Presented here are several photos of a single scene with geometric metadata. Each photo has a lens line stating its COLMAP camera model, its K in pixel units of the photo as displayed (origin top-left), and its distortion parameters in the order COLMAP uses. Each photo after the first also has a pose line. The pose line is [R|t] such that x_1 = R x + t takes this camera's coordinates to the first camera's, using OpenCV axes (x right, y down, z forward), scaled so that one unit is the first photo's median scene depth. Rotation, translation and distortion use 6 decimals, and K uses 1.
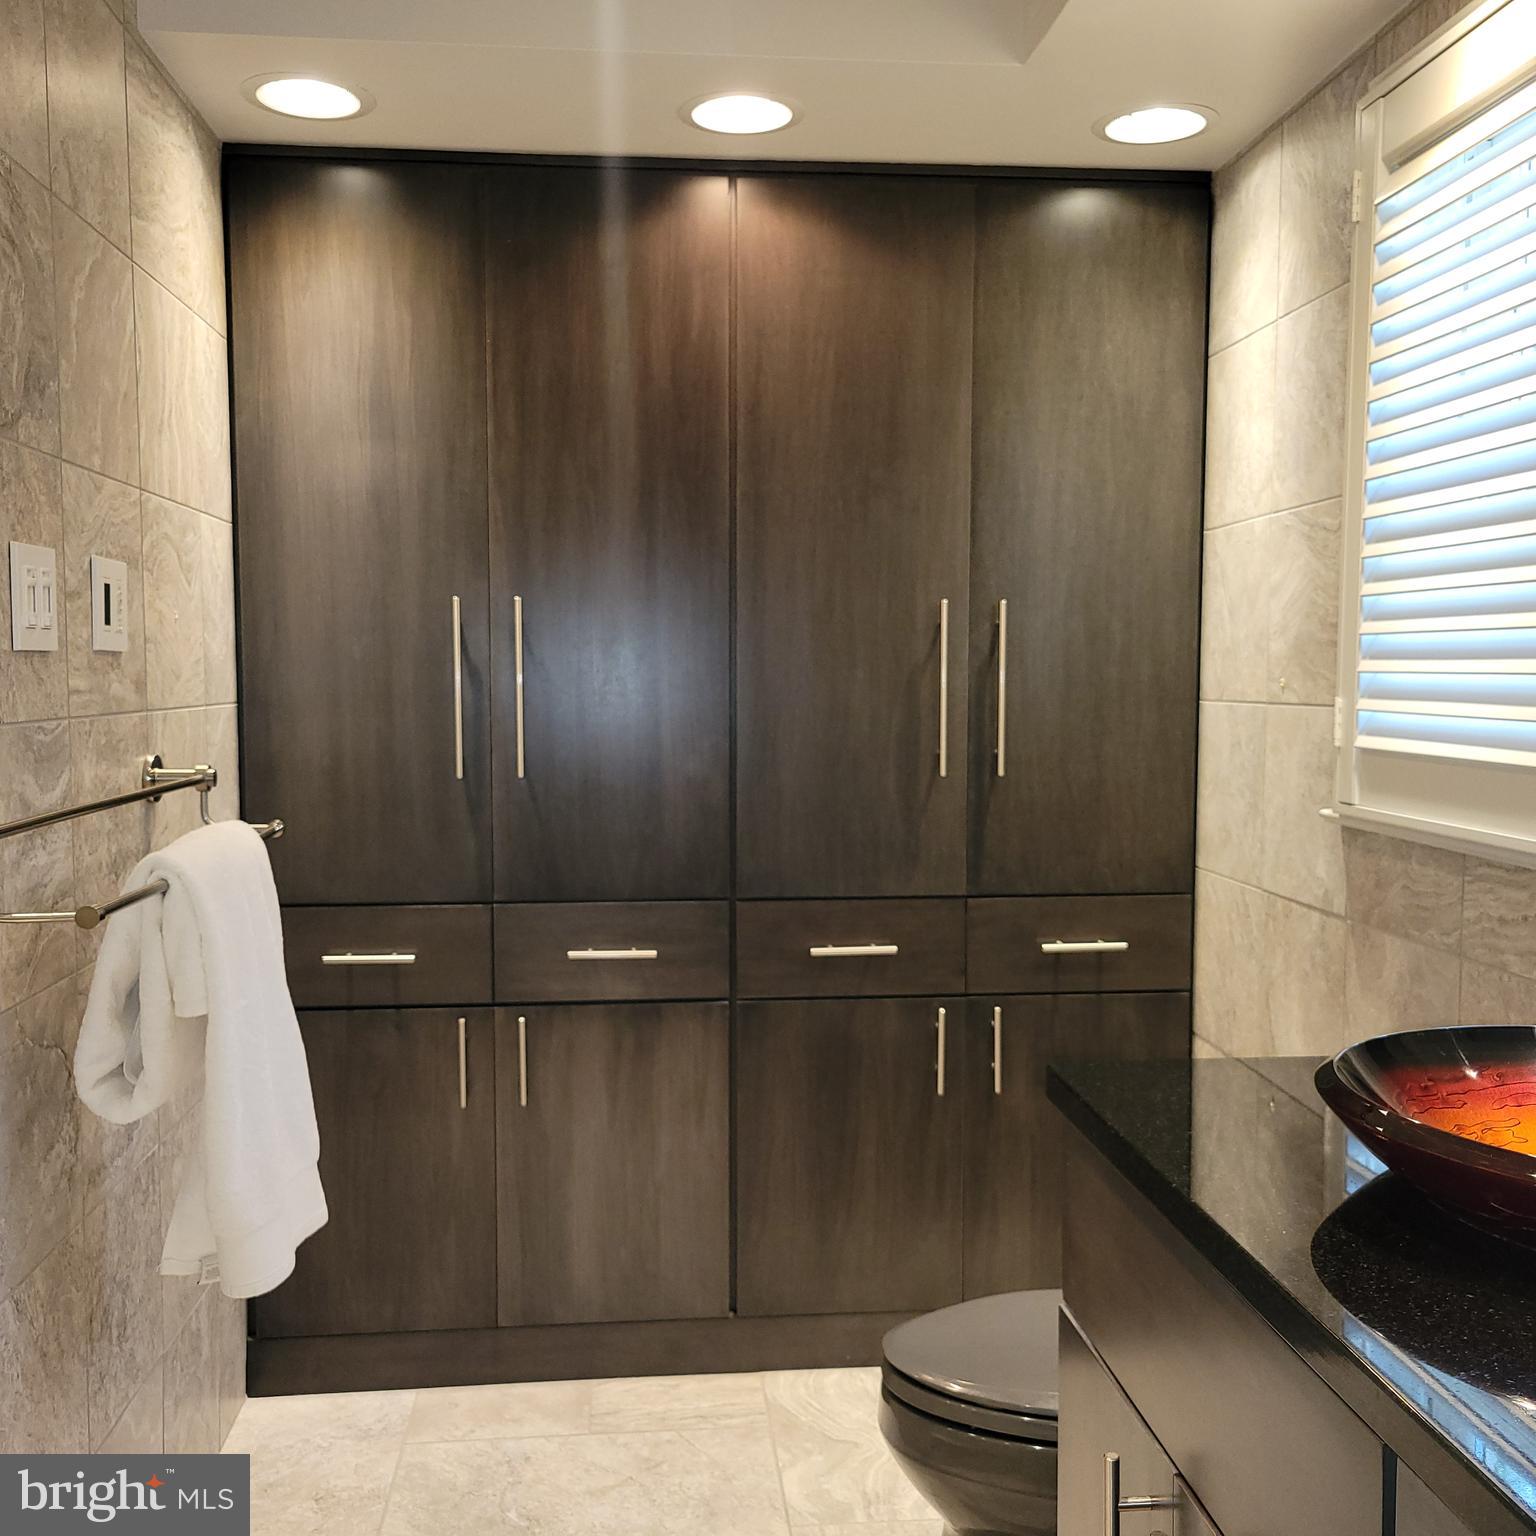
lens RADIAL K [[1558.6, 0, 760.0], [0, 1558.6, 777.6], [0, 0, 1]] dist [0.023628, 0.000000]
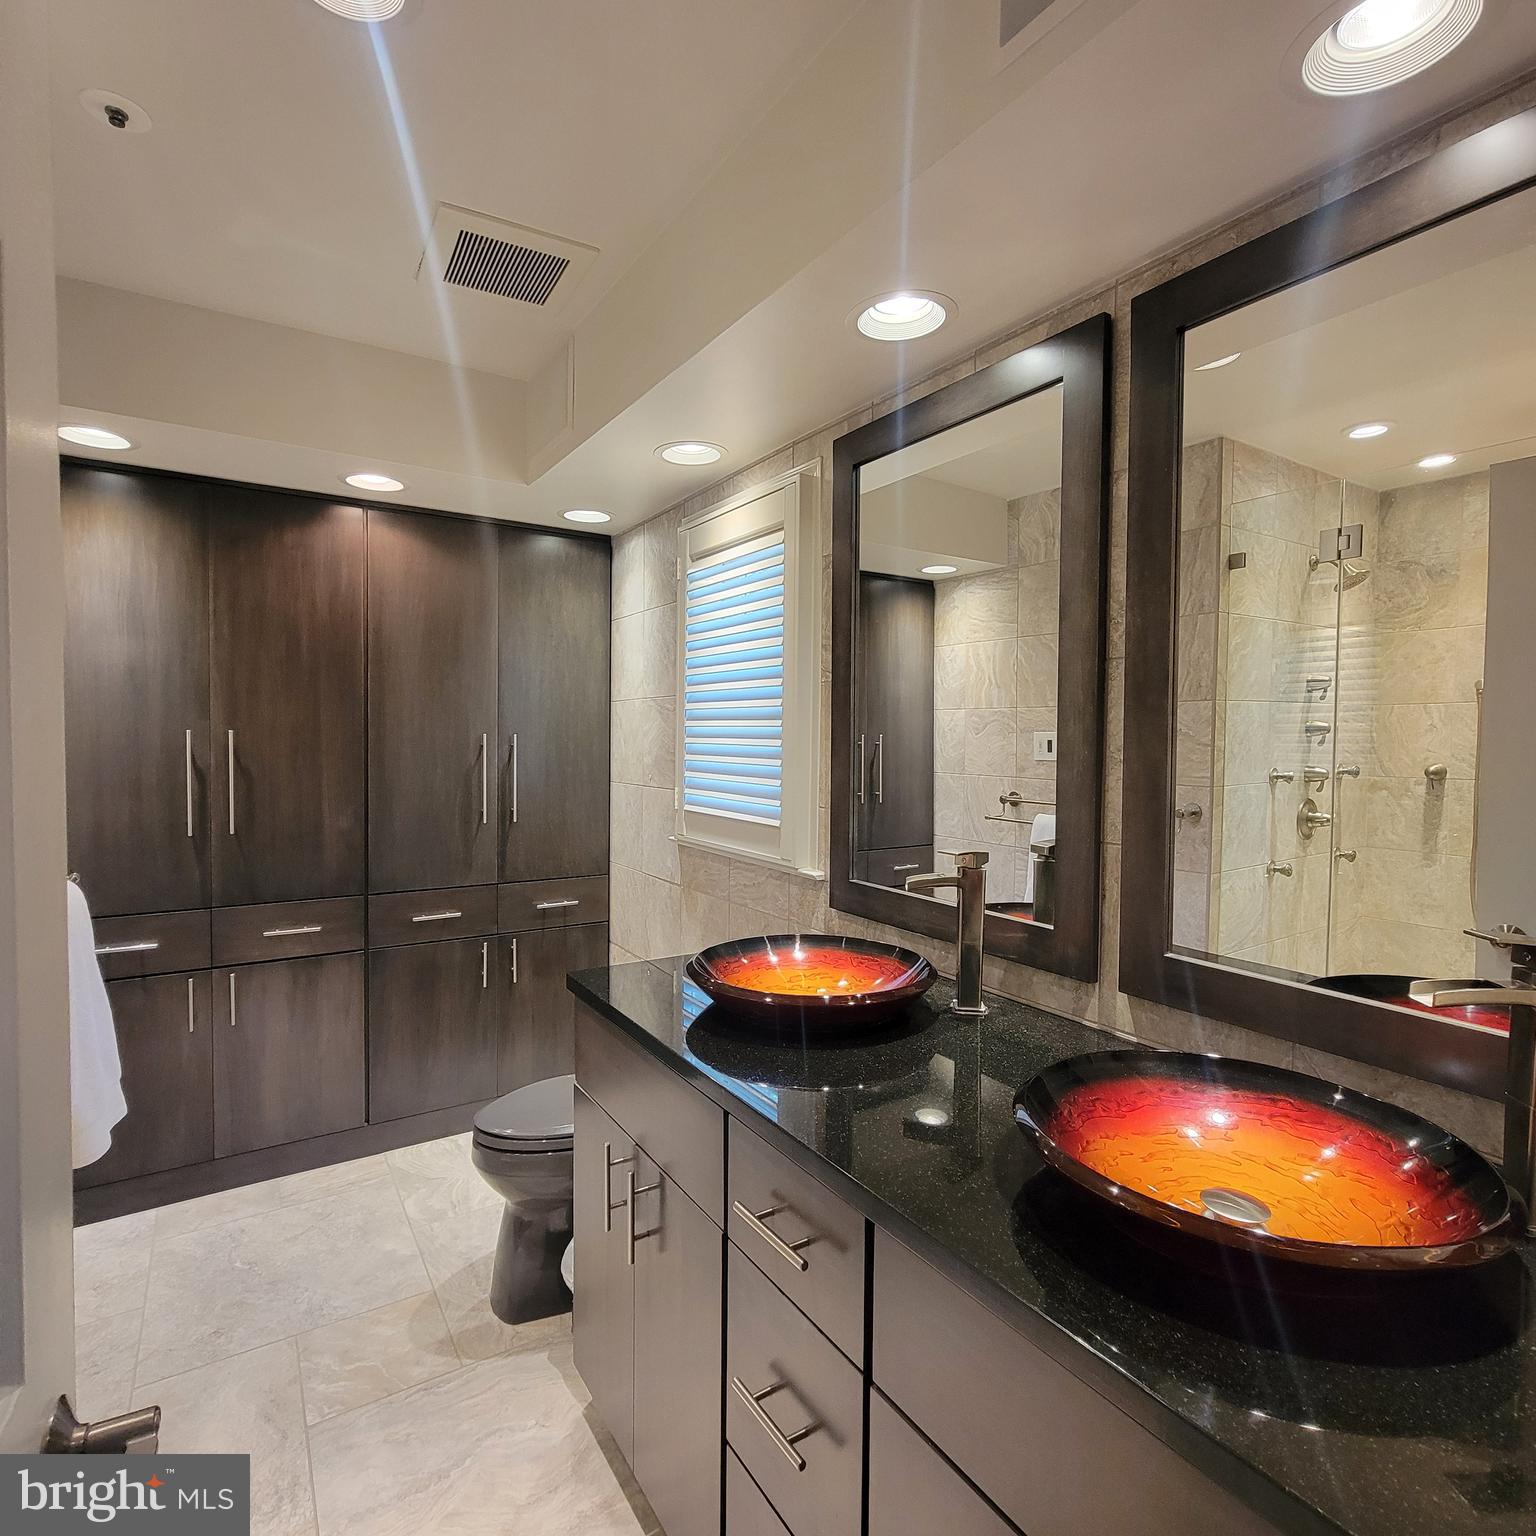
lens RADIAL K [[837.0, 0, 761.3], [0, 837.0, 756.7], [0, 0, 1]] dist [0.001542, -0.001426]
pose [[0.886470, -0.002516, 0.462779, -0.063120], [0.023095, 0.998980, -0.038807, -0.036626], [-0.462209, 0.045089, 0.885624, -0.100108]]
